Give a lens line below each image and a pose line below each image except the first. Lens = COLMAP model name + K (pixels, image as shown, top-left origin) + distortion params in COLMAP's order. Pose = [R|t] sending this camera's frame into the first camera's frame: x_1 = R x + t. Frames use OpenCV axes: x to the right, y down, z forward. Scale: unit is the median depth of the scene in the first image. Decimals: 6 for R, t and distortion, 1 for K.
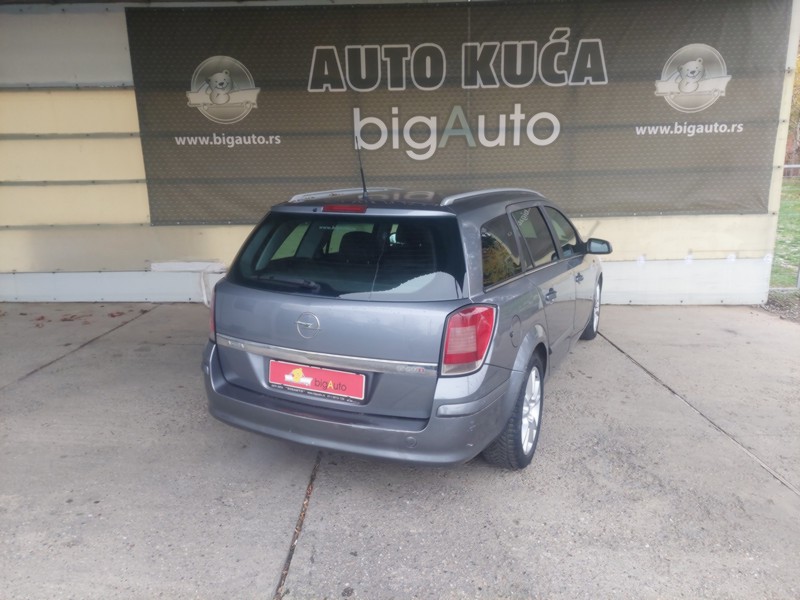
lens RADIAL K [[562.3, 0, 405.9], [0, 562.3, 301.0], [0, 0, 1]] dist [0.042375, -0.026399]
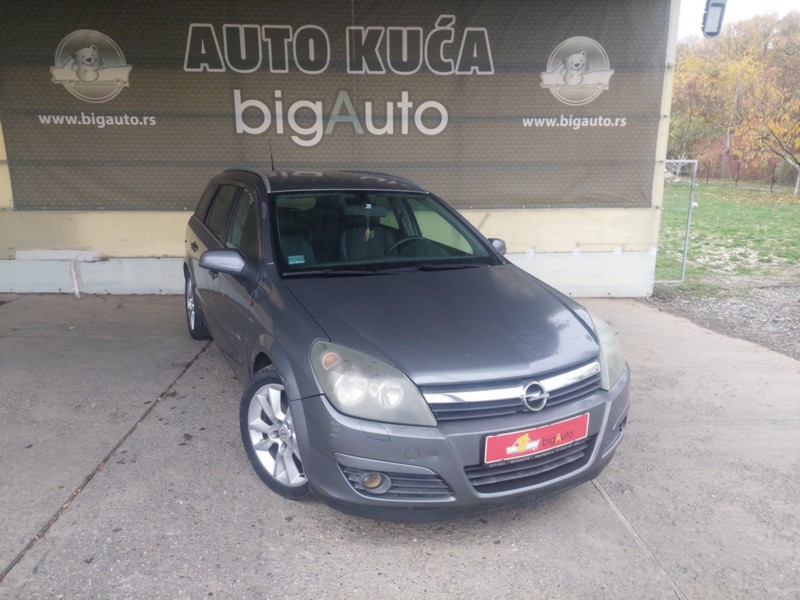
lens RADIAL K [[562.3, 0, 405.8], [0, 562.3, 299.3], [0, 0, 1]] dist [0.042375, -0.026399]
pose [[0.997403, 0.002158, 0.071993, 0.130192], [-0.002366, 0.999993, 0.002808, 0.009243], [-0.071987, -0.002971, 0.997401, 0.021325]]
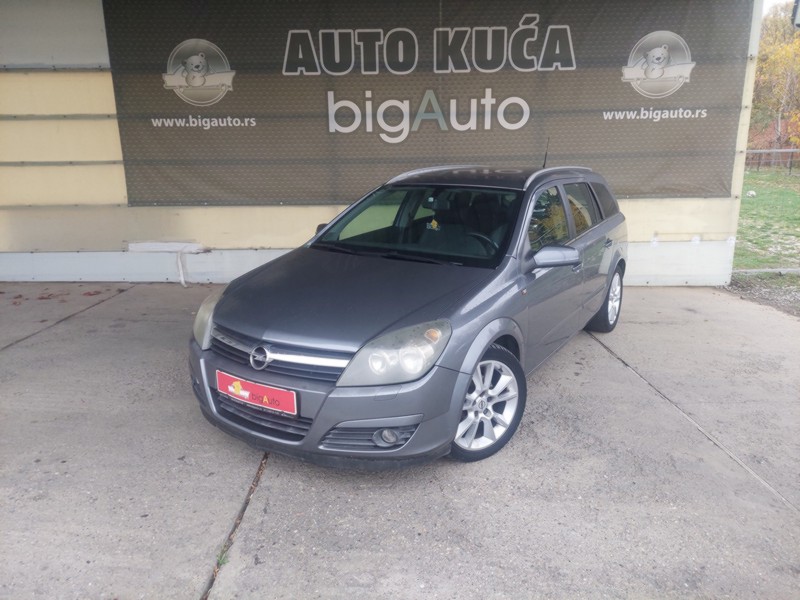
lens RADIAL K [[562.3, 0, 400.9], [0, 562.3, 293.2], [0, 0, 1]] dist [0.042375, -0.026399]
pose [[0.999925, 0.002216, 0.012036, 0.028128], [-0.002306, 0.999969, 0.007467, 0.014489], [-0.012019, -0.007494, 0.999900, -0.023599]]
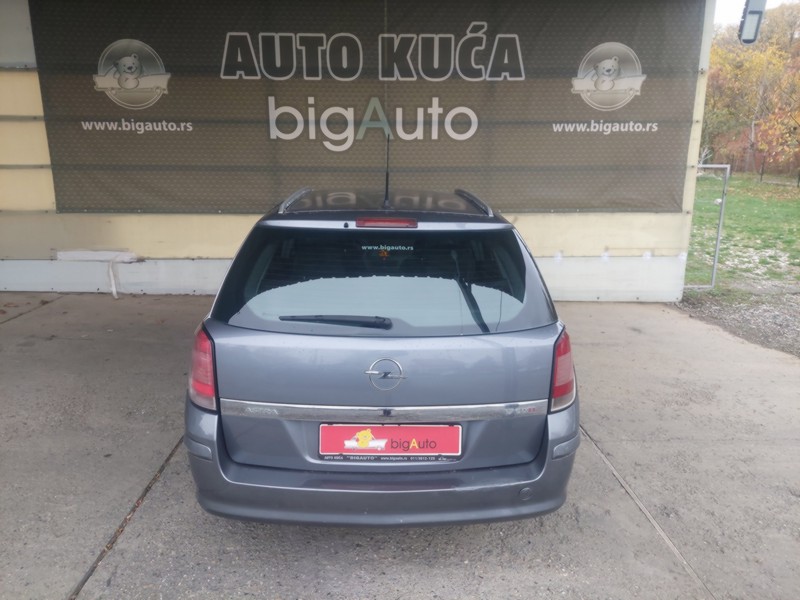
lens RADIAL K [[562.3, 0, 400.0], [0, 562.3, 288.5], [0, 0, 1]] dist [0.042375, -0.026399]
pose [[0.999179, 0.012797, 0.038426, 0.102309], [-0.012915, 0.999913, 0.002822, -0.015532], [-0.038387, -0.003316, 0.999257, 0.012203]]
